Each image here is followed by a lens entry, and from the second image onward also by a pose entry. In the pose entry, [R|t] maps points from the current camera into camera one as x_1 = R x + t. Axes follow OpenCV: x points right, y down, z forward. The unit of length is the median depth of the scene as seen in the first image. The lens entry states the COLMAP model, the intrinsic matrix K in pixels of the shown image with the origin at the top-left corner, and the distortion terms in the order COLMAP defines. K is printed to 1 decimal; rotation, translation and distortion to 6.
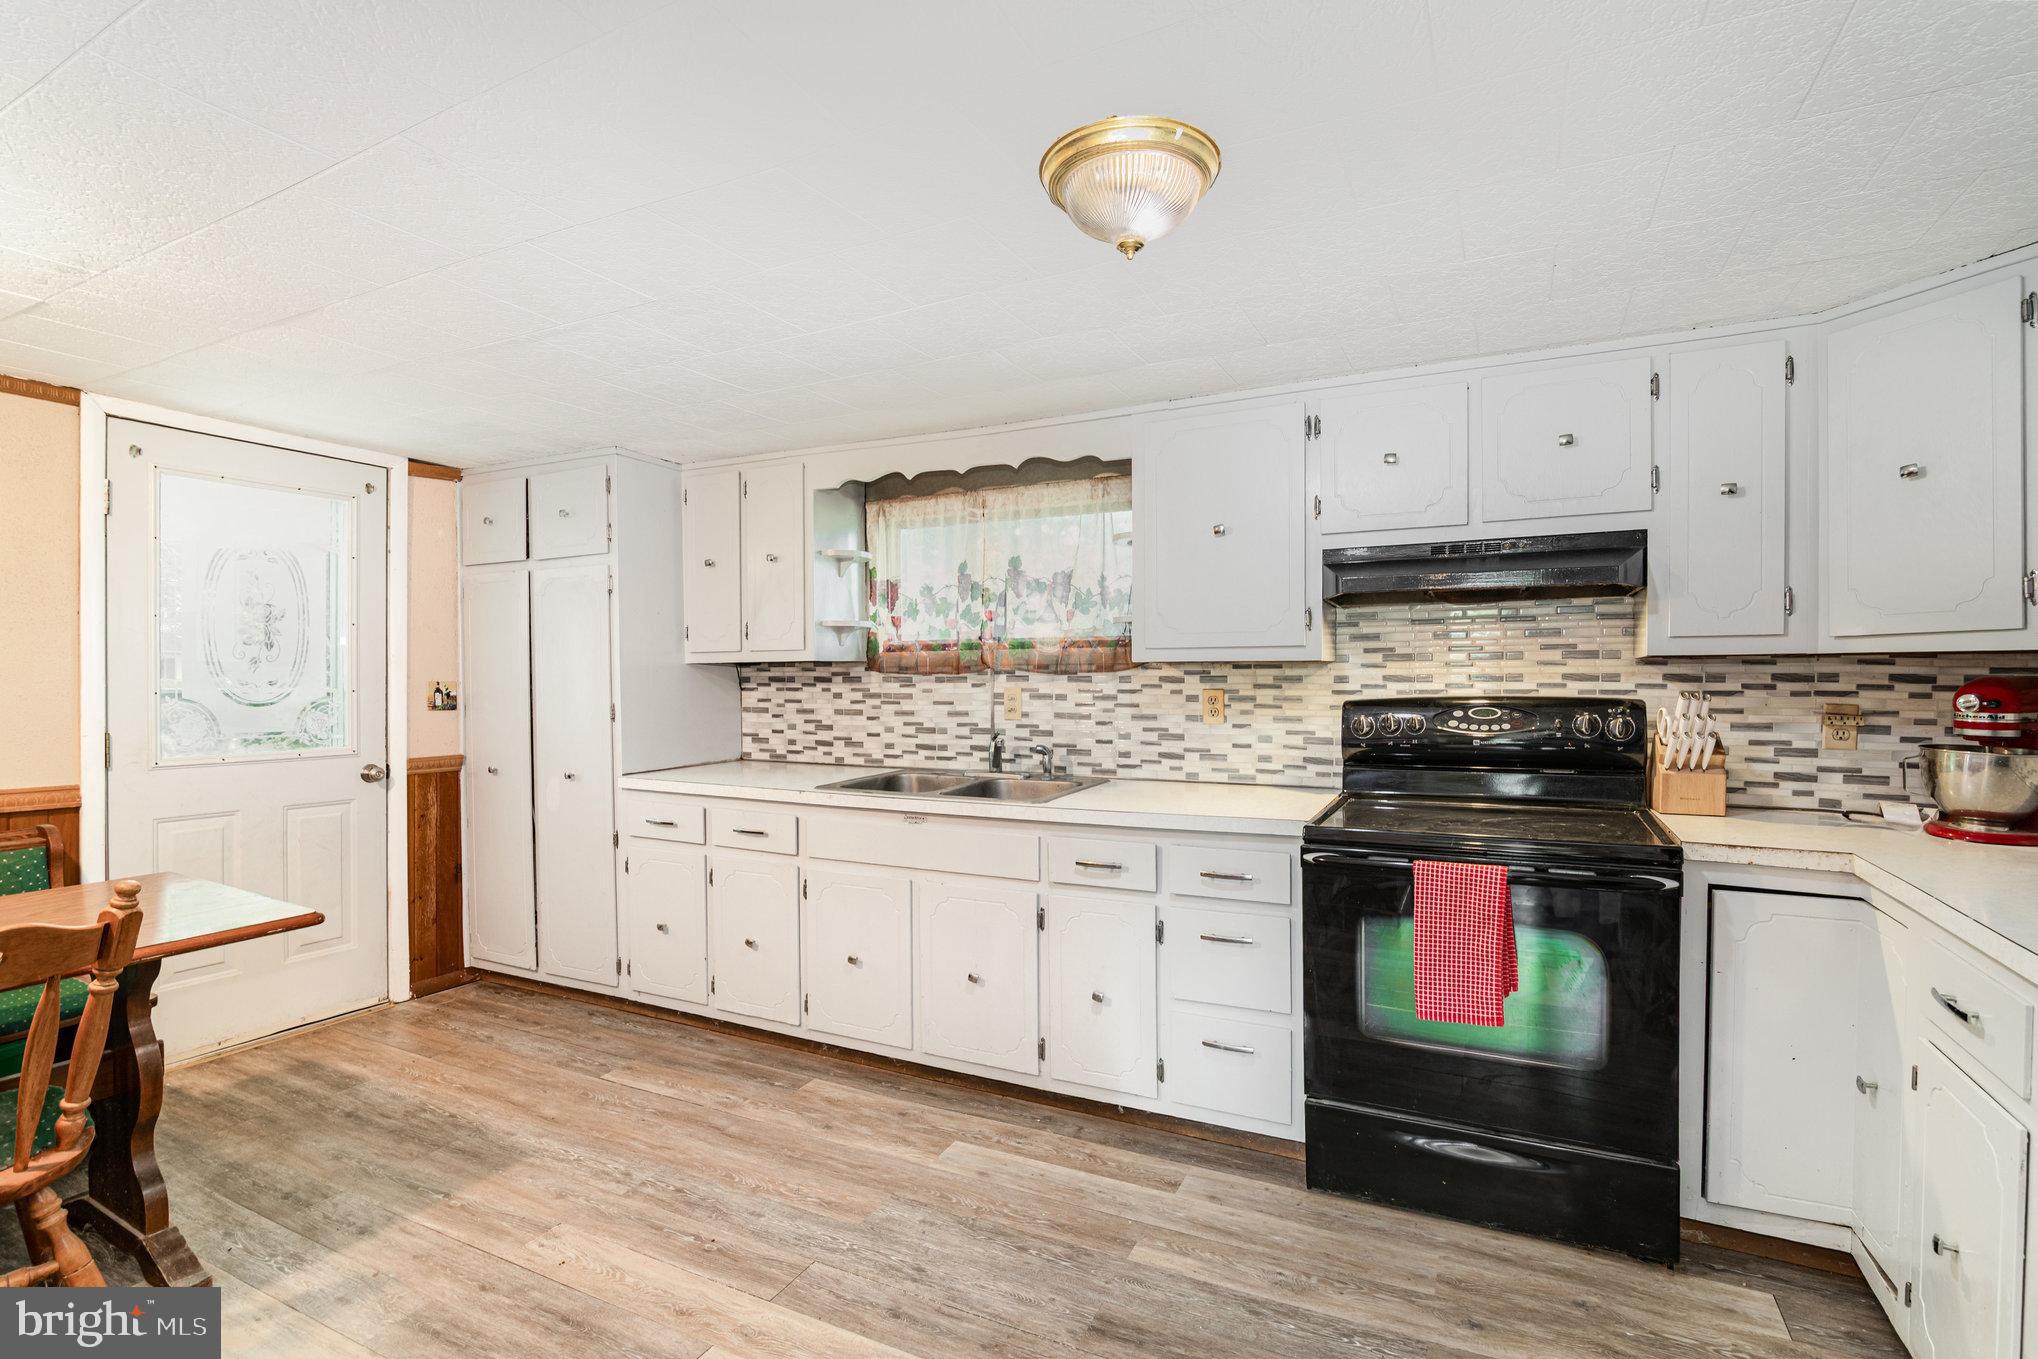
lens RADIAL K [[977.0, 0, 1019.0], [0, 977.0, 679.5], [0, 0, 1]] dist [-0.000103, 0.000442]
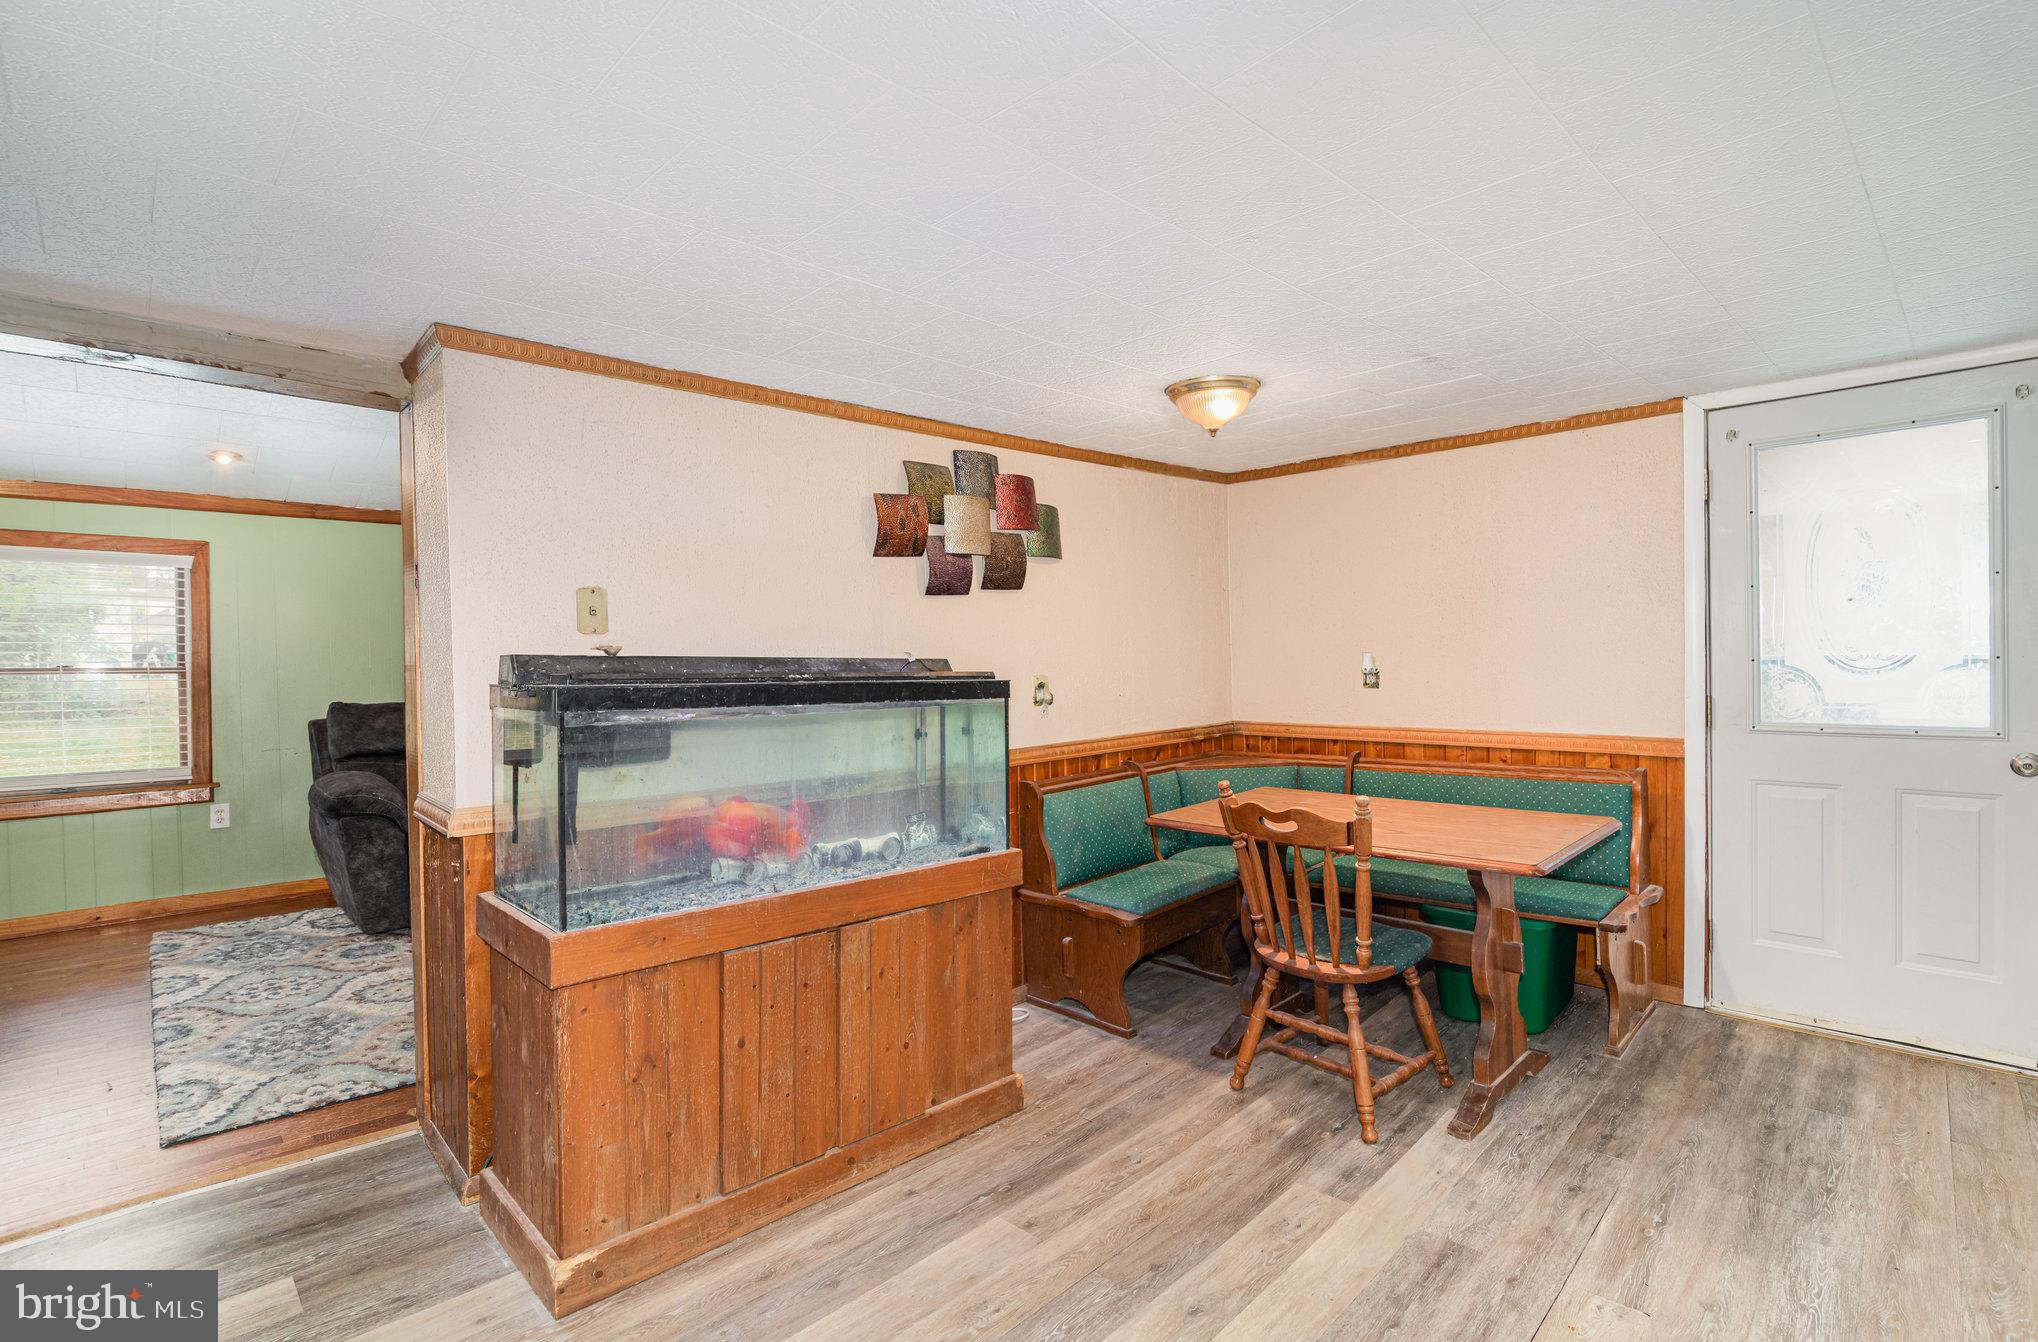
lens RADIAL K [[950.3, 0, 1019.0], [0, 950.3, 671.0], [0, 0, 1]] dist [-0.000356, 0.000231]
pose [[-0.316096, 0.017847, -0.948559, 0.425481], [0.021130, 0.999707, 0.011768, -0.003738], [0.948492, -0.016324, -0.316380, 0.728148]]
